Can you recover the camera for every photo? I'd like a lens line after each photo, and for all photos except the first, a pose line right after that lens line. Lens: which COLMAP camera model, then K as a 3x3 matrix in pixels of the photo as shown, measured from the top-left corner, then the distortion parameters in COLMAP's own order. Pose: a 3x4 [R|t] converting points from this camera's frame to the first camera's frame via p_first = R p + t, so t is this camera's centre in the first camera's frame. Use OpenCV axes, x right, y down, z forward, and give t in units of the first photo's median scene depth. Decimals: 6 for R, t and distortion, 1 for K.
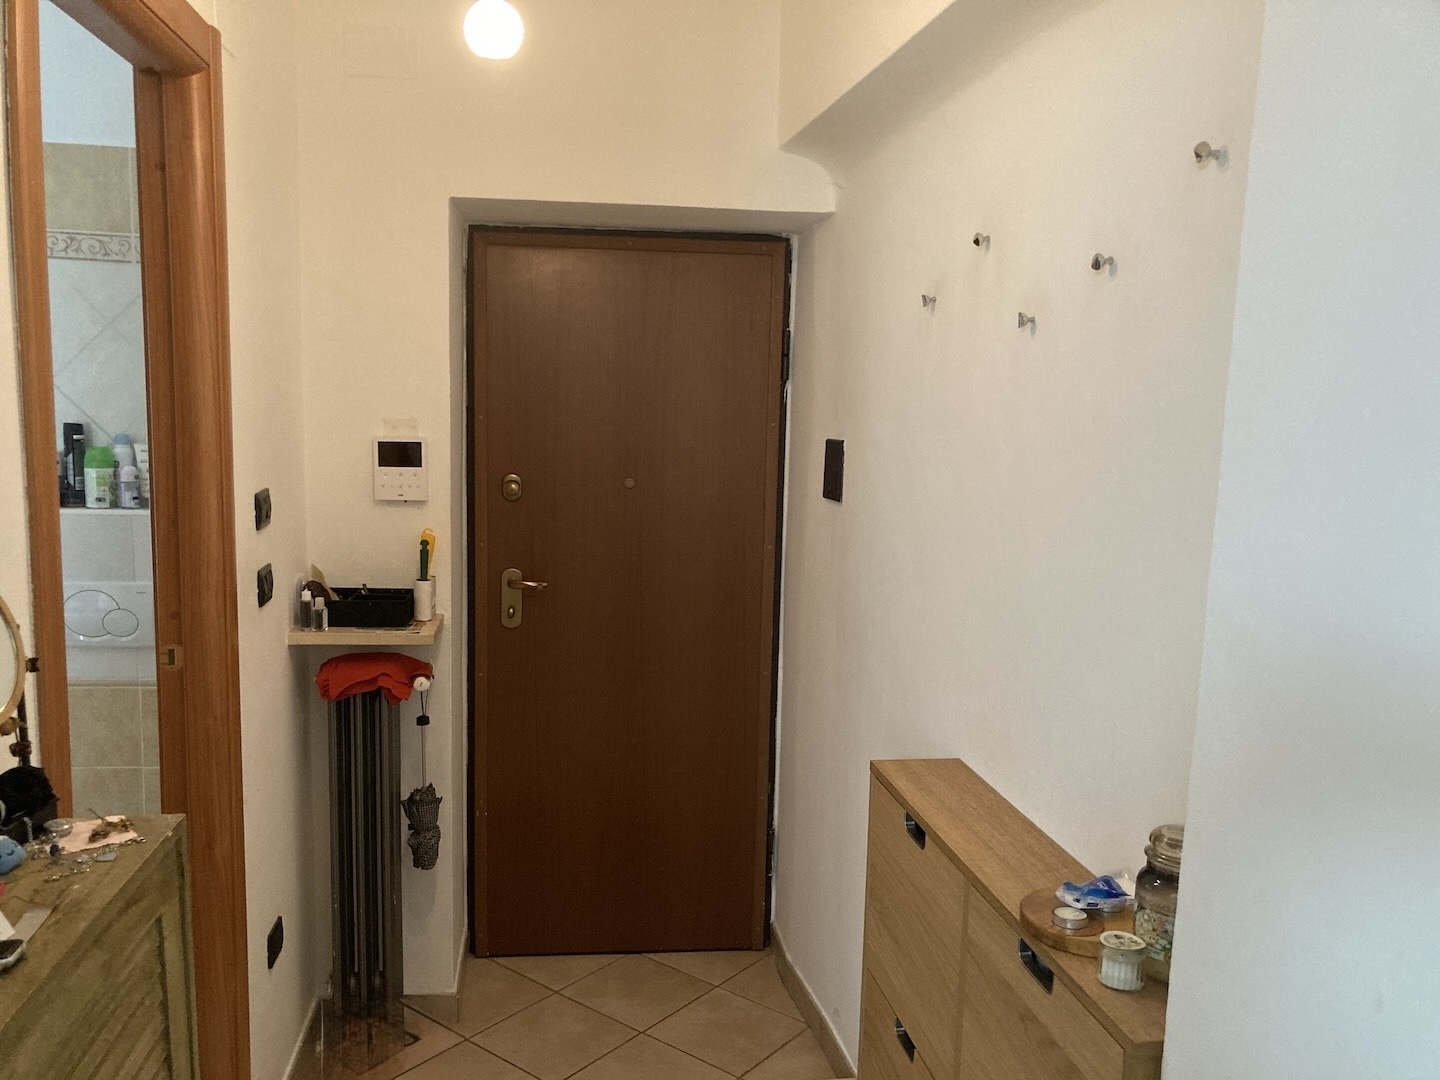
lens RADIAL K [[1175.3, 0, 700.4], [0, 1175.3, 557.9], [0, 0, 1]] dist [0.019210, 0.001482]
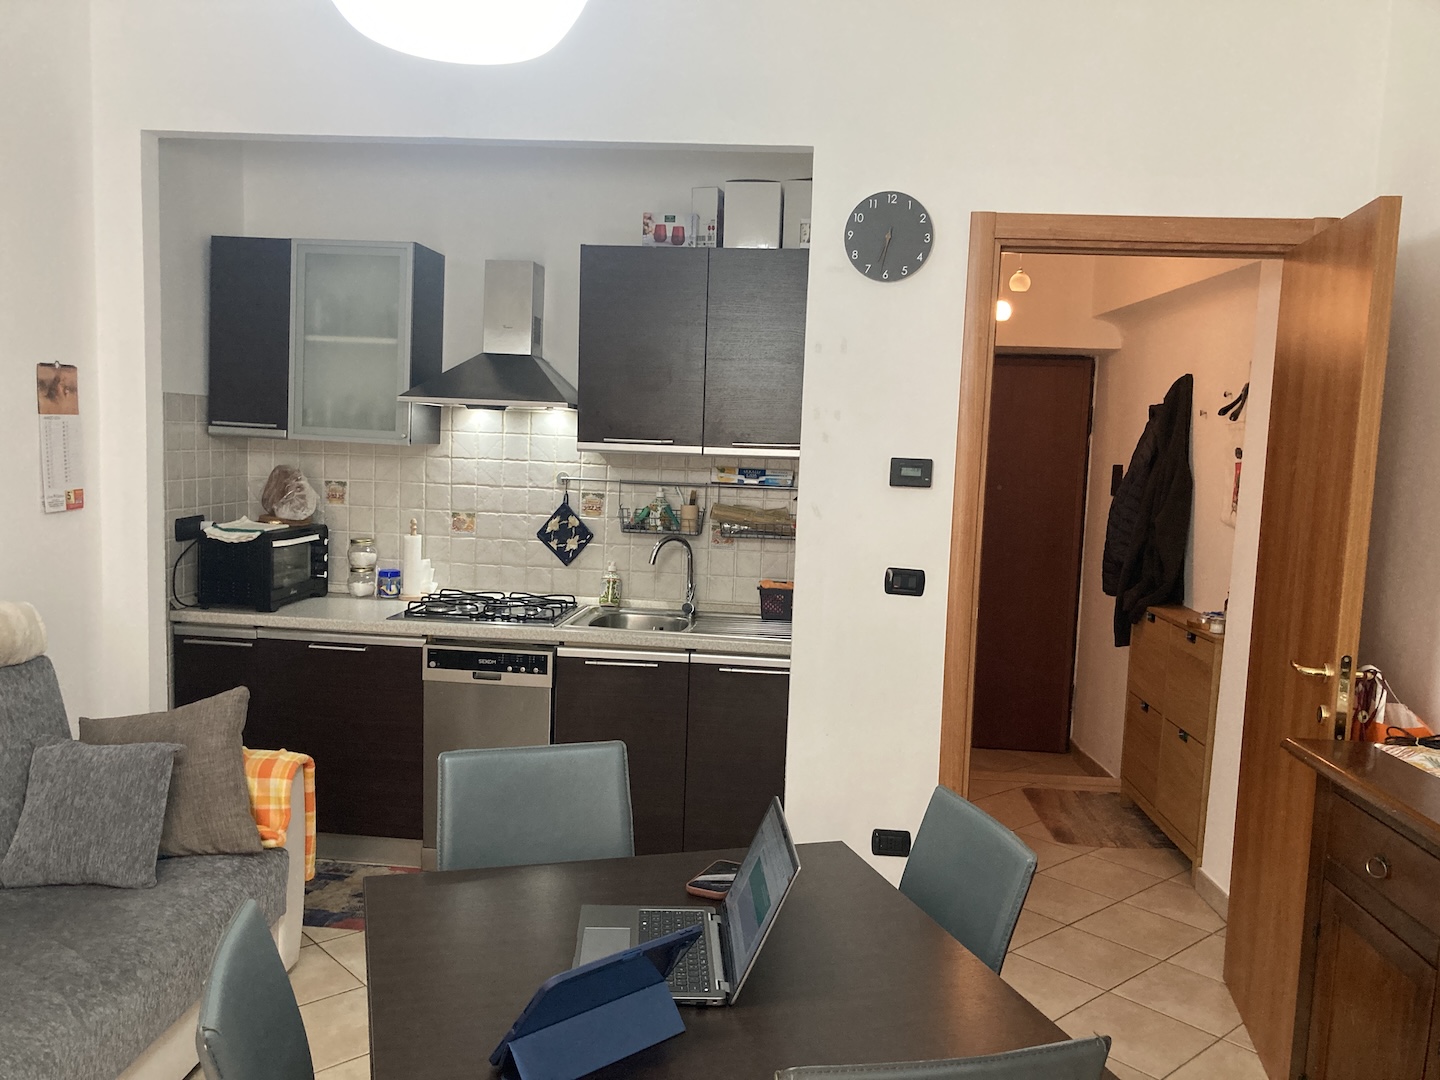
lens RADIAL K [[1175.3, 0, 700.4], [0, 1175.3, 557.9], [0, 0, 1]] dist [0.019210, 0.001482]
pose [[0.976929, 0.032416, -0.211091, -0.127377], [-0.040211, 0.998655, -0.032740, 0.127758], [0.209746, 0.040473, 0.976918, -0.923486]]
